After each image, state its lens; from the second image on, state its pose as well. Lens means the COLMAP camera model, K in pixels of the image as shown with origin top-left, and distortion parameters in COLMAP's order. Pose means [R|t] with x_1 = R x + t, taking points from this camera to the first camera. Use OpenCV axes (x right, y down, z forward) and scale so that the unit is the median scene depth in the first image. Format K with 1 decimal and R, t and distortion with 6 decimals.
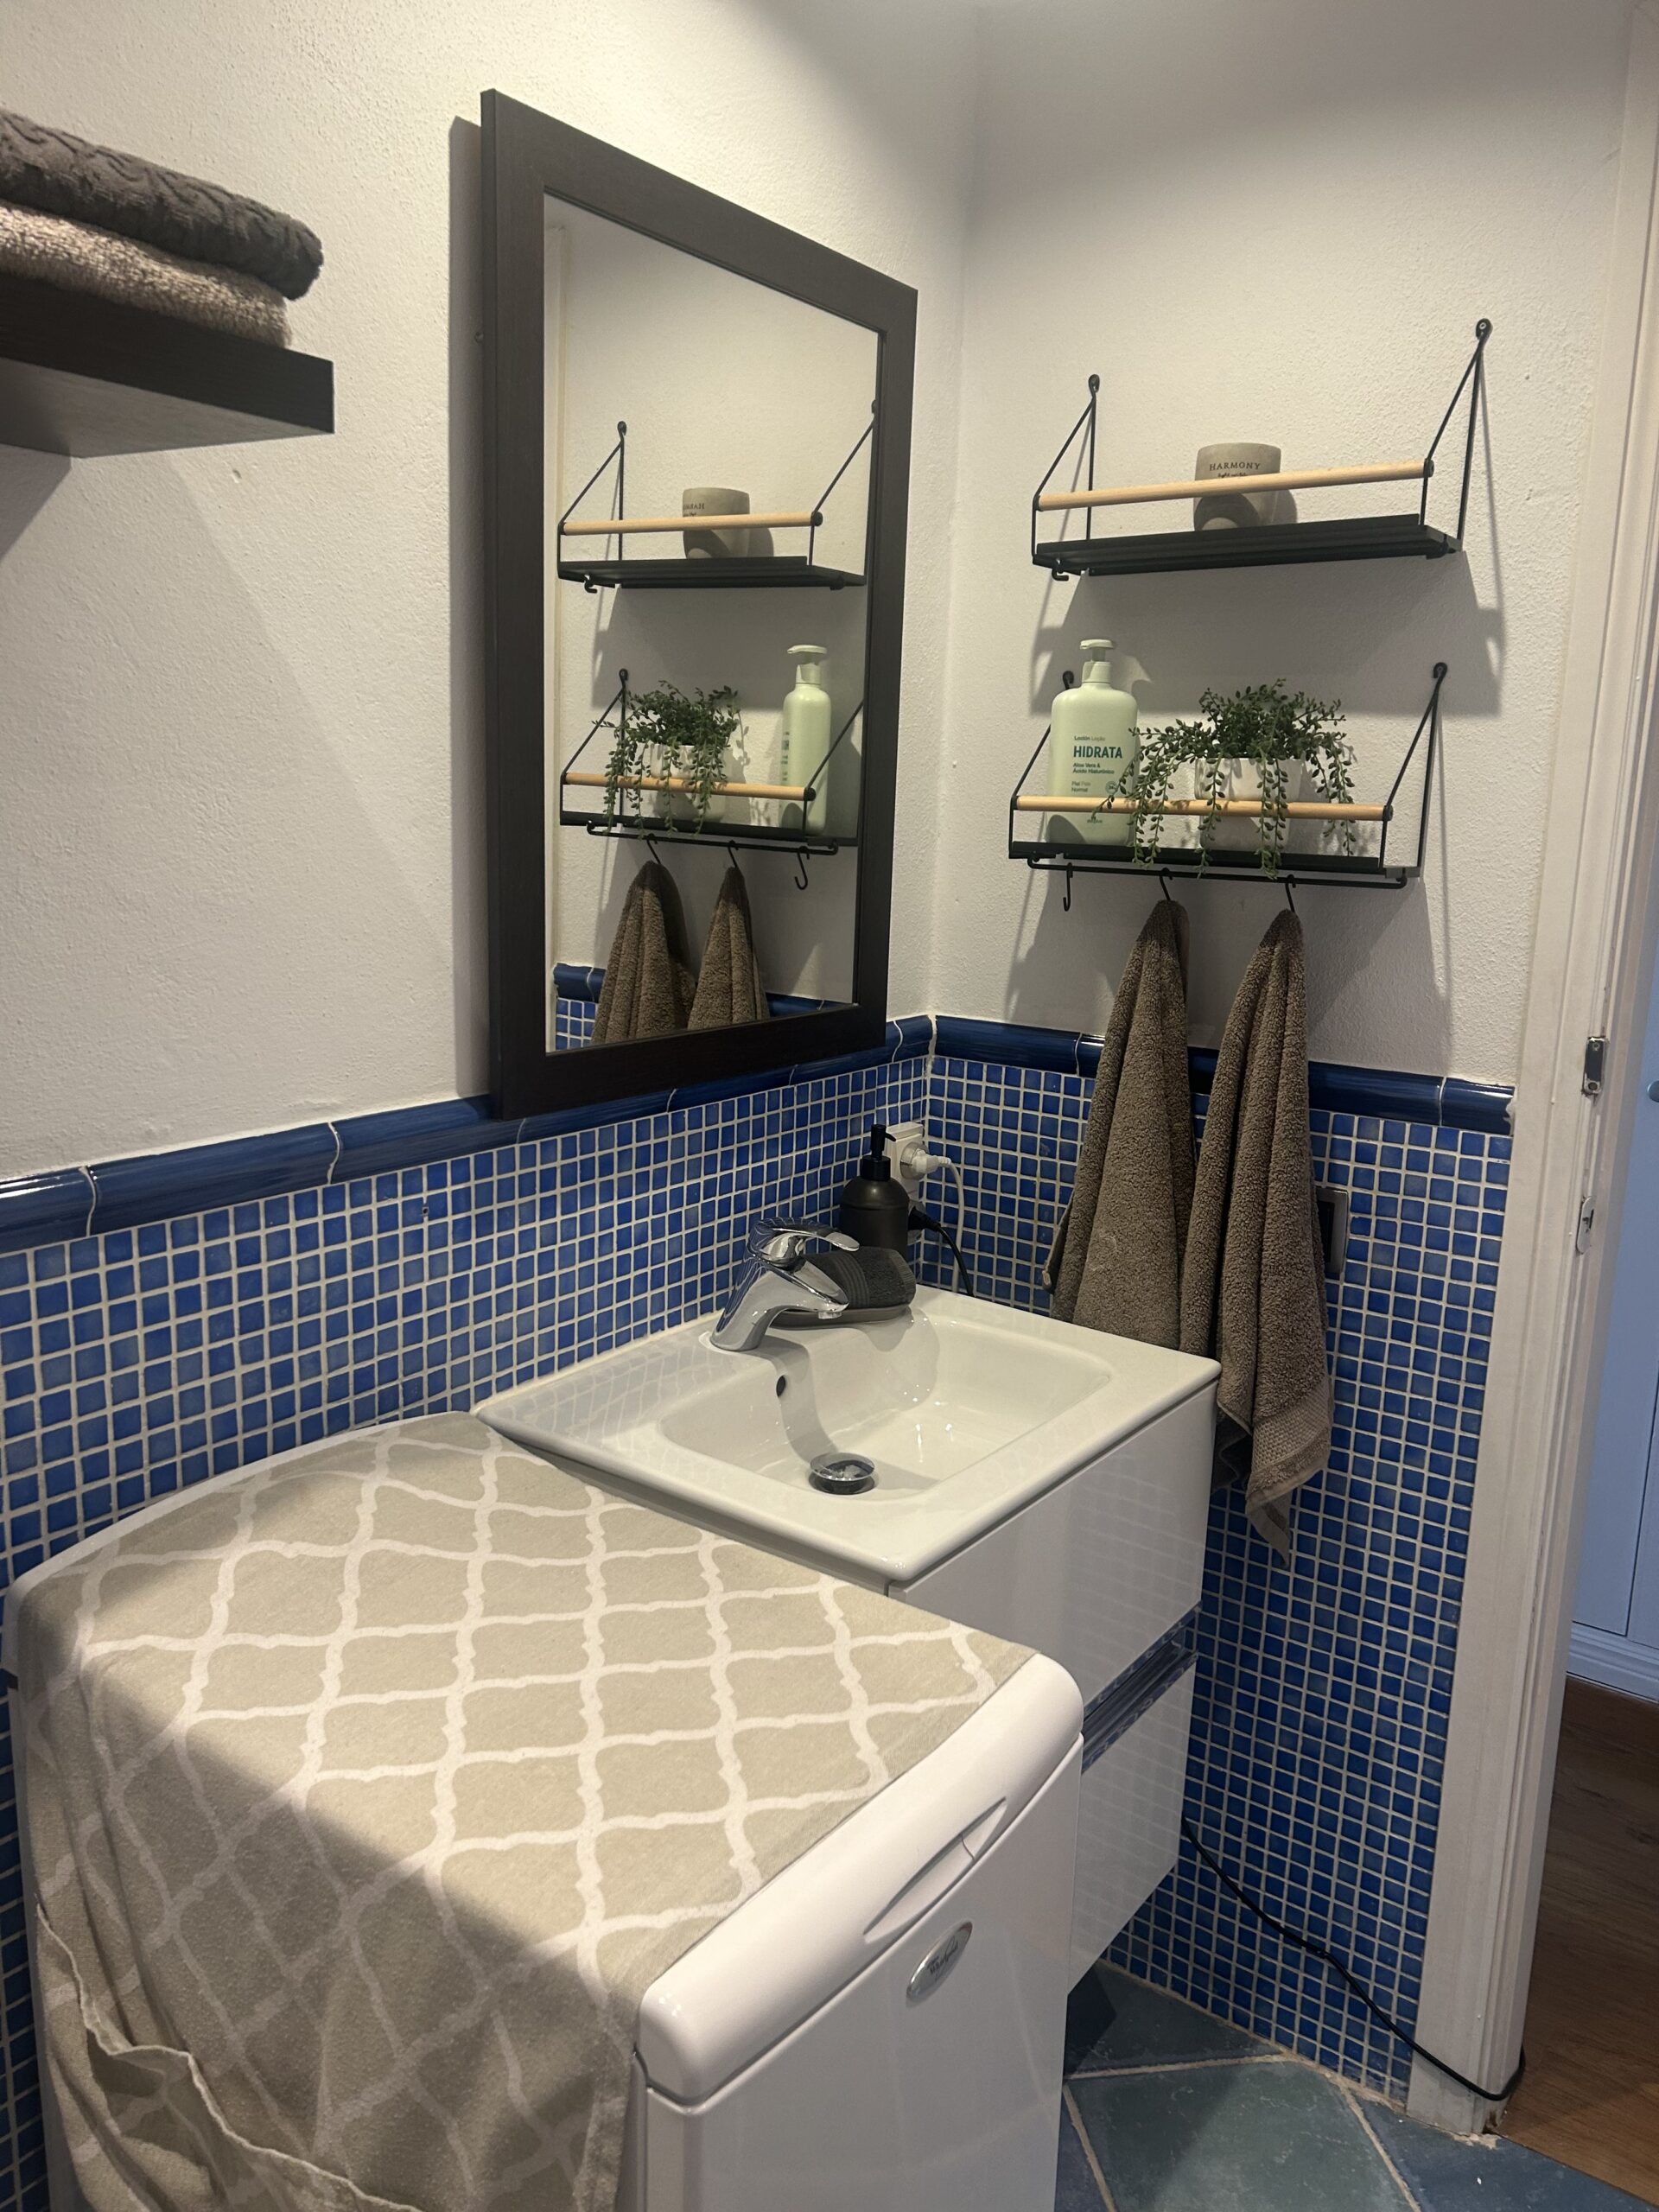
lens RADIAL K [[1664.2, 0, 834.5], [0, 1664.2, 1106.8], [0, 0, 1]] dist [0.056178, -0.052249]
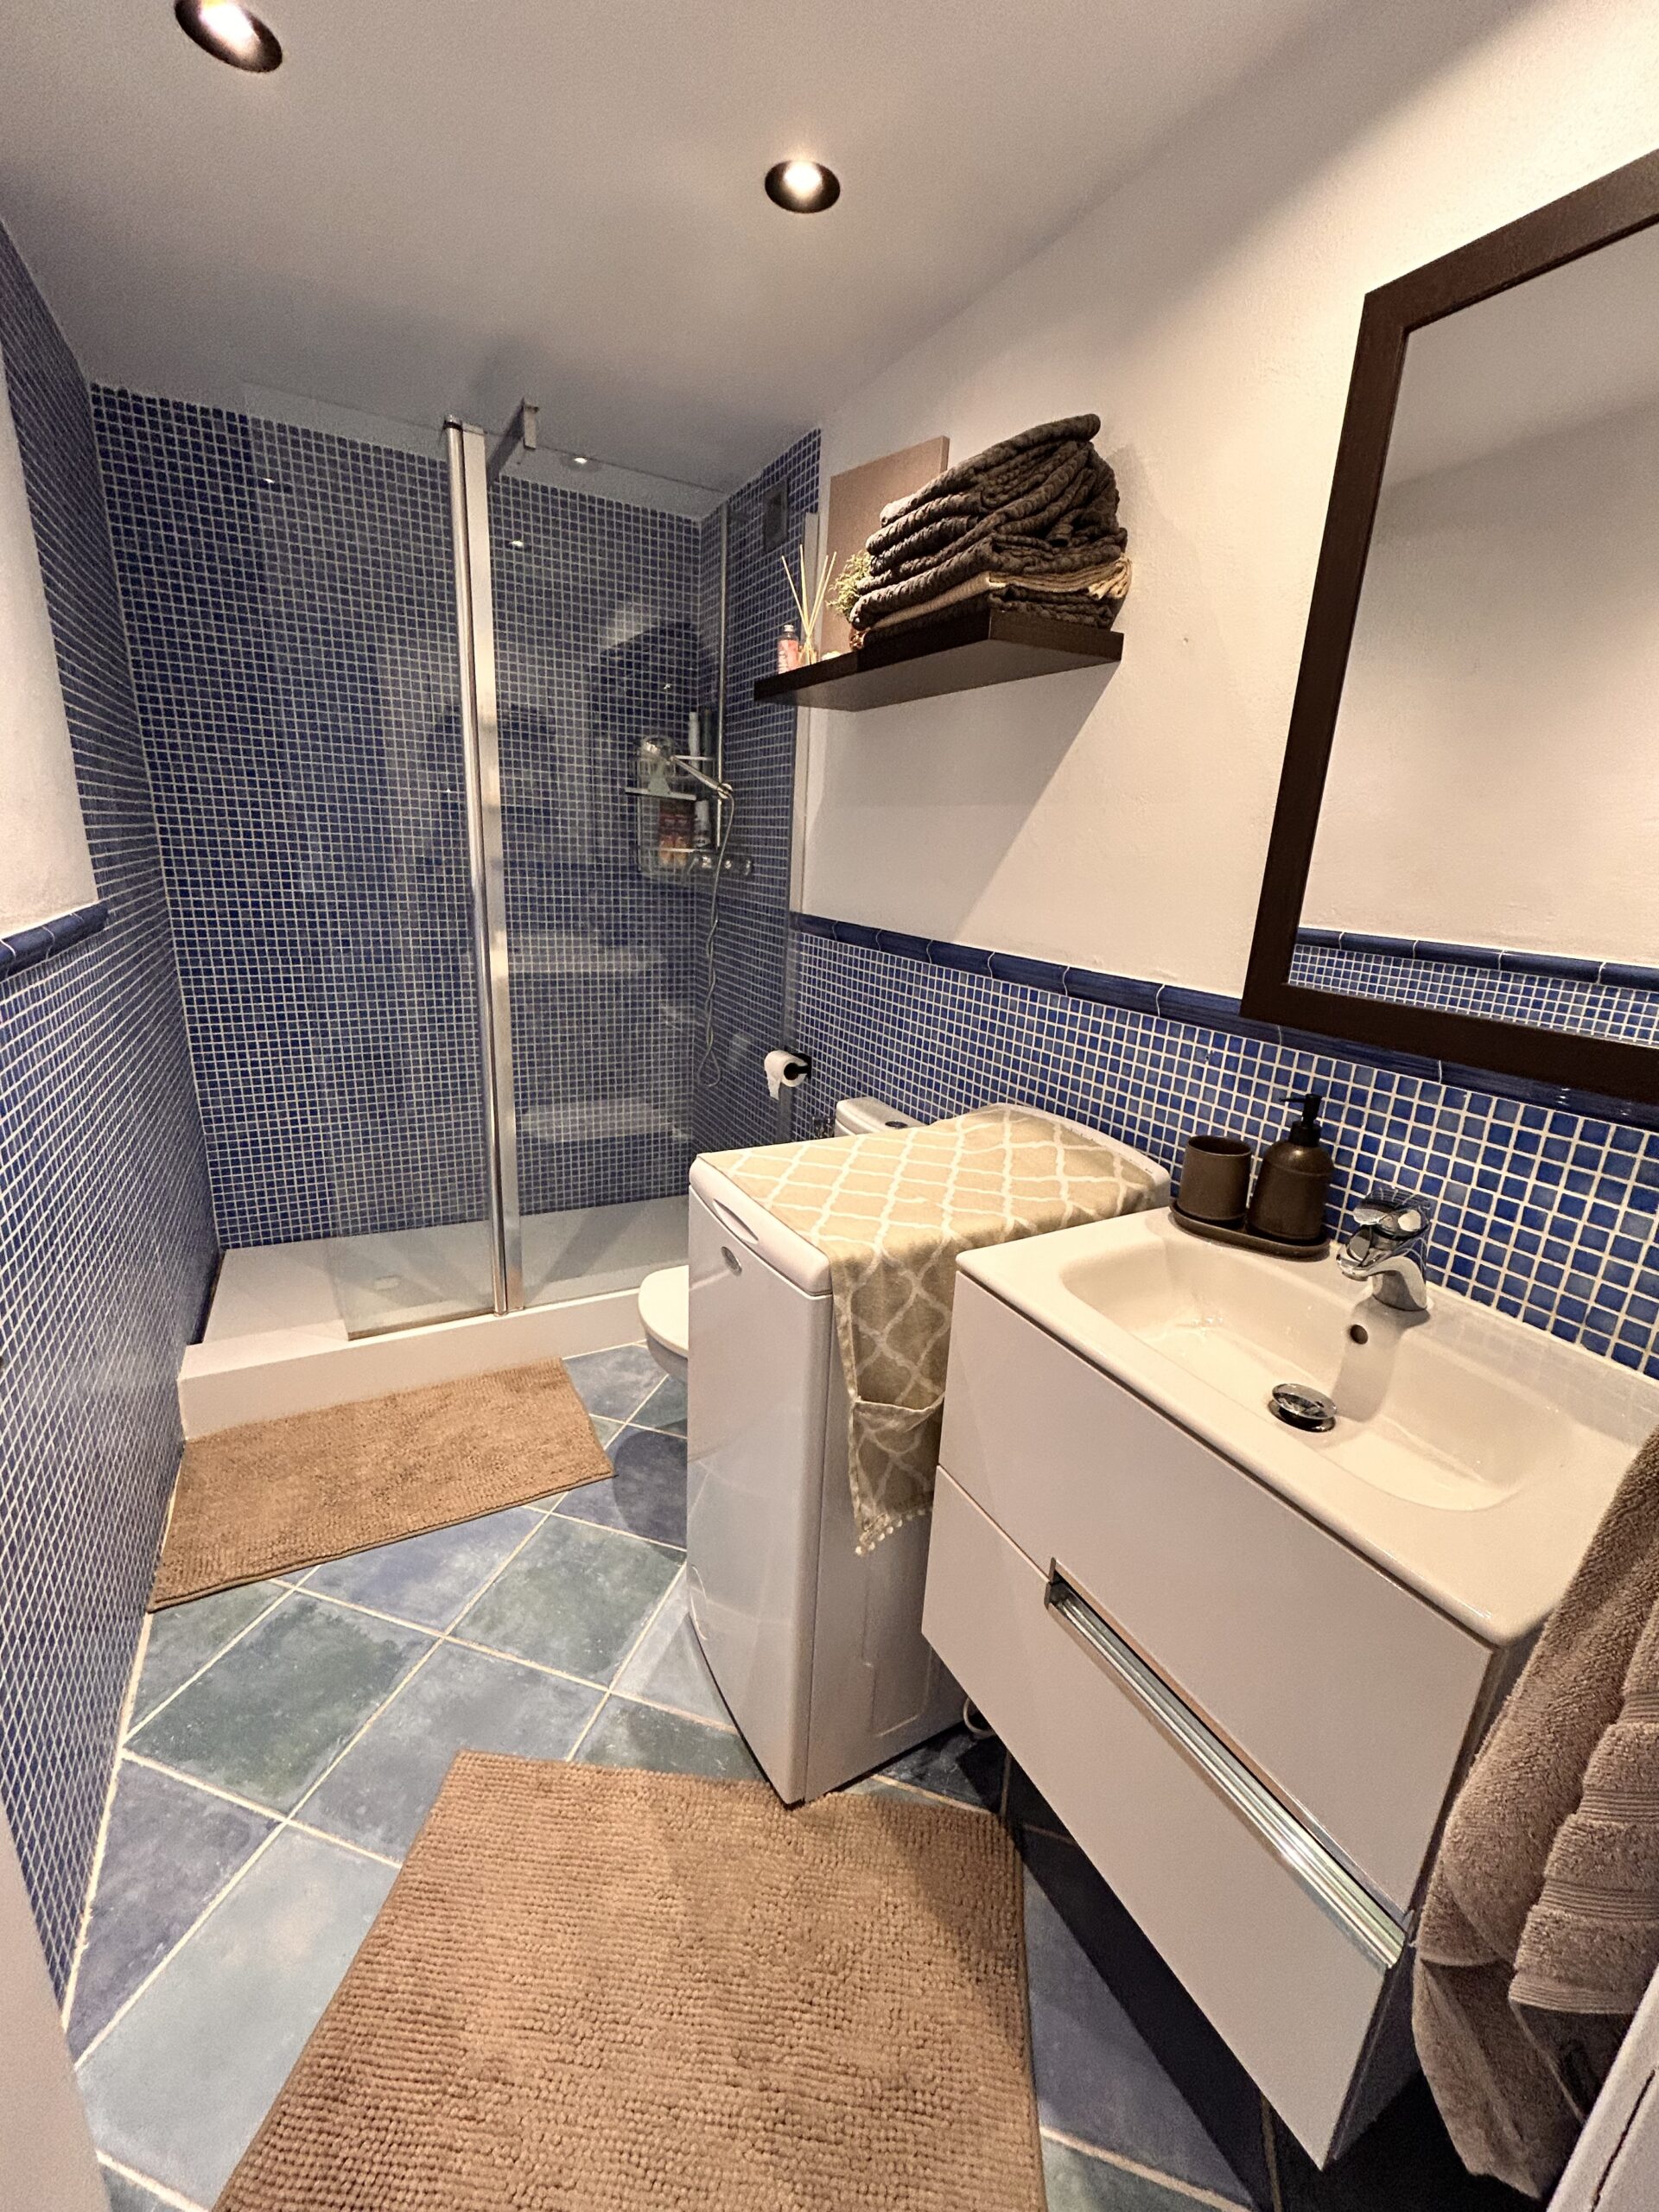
lens RADIAL K [[898.3, 0, 839.7], [0, 898.3, 1118.1], [0, 0, 1]] dist [-0.002784, 0.001847]
pose [[-0.434309, 0.201433, -0.877952, 0.770428], [-0.241102, 0.913116, 0.328770, -0.096664], [0.867897, 0.354464, -0.348009, 1.076037]]
